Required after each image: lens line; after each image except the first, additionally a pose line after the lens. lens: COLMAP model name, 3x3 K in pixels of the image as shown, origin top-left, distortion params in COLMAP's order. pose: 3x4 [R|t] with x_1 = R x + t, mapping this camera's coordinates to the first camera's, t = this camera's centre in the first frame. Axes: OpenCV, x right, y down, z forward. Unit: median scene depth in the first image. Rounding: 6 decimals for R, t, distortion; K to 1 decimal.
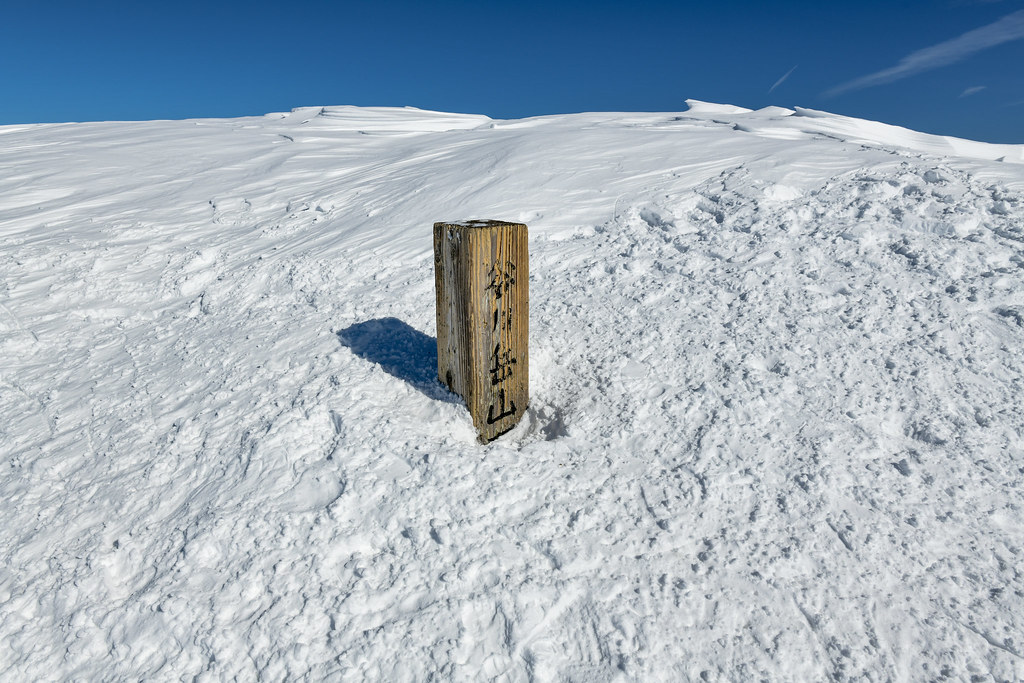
lens RADIAL K [[601.5, 0, 512.0], [0, 601.5, 341.5], [0, 0, 1]] dist [-0.003089, -0.001762]
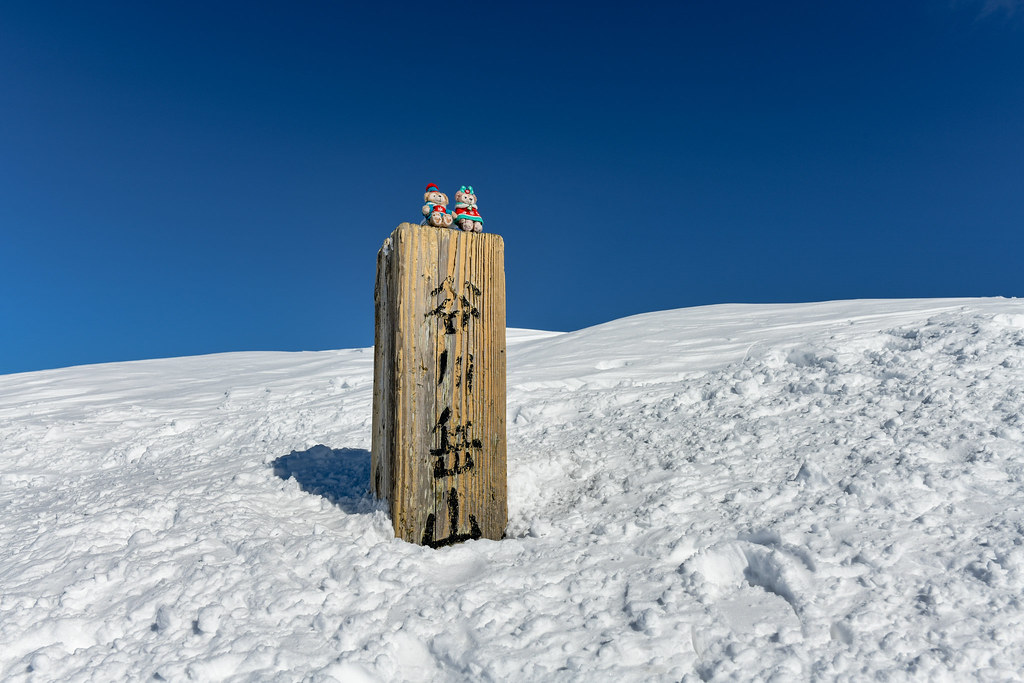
lens RADIAL K [[828.7, 0, 514.7], [0, 828.7, 340.7], [0, 0, 1]] dist [0.000449, -0.001116]
pose [[0.968340, -0.049235, -0.244730, 0.252343], [-0.065338, 0.896193, -0.438826, 0.306980], [0.240931, 0.440924, 0.864603, 0.253861]]
